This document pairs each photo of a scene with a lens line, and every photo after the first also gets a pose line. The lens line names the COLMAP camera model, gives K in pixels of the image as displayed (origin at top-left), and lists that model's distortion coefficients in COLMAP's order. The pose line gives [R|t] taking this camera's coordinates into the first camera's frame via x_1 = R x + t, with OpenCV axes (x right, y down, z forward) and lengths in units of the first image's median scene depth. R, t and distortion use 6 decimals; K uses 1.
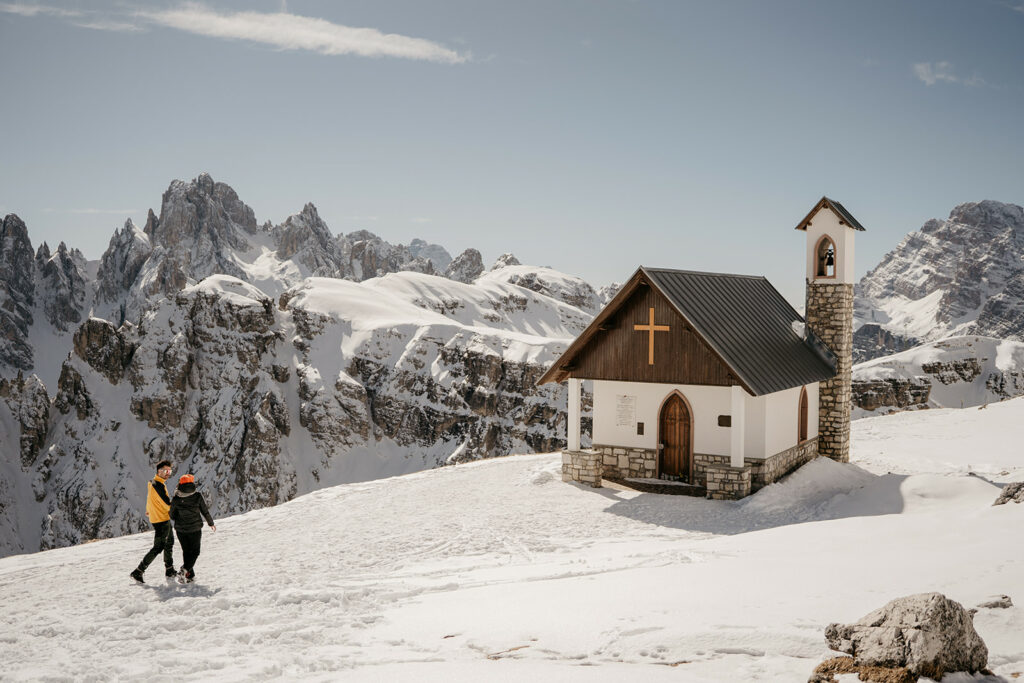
lens RADIAL K [[1123.7, 0, 465.7], [0, 1123.7, 350.5], [0, 0, 1]] dist [-0.087149, 0.000000]
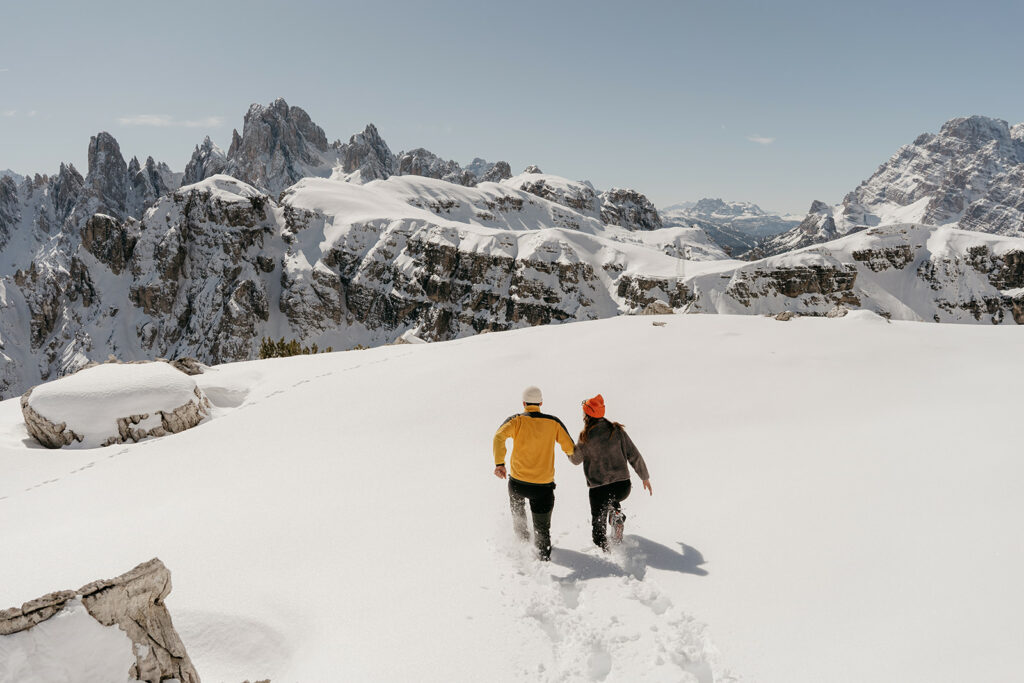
lens RADIAL K [[854.9, 0, 516.4], [0, 854.9, 350.6], [0, 0, 1]] dist [0.004984, -0.002096]
pose [[0.998044, 0.004283, -0.062367, 0.136030], [0.002549, 0.994031, 0.109067, 0.014118], [0.062462, -0.109013, 0.992076, 0.172973]]
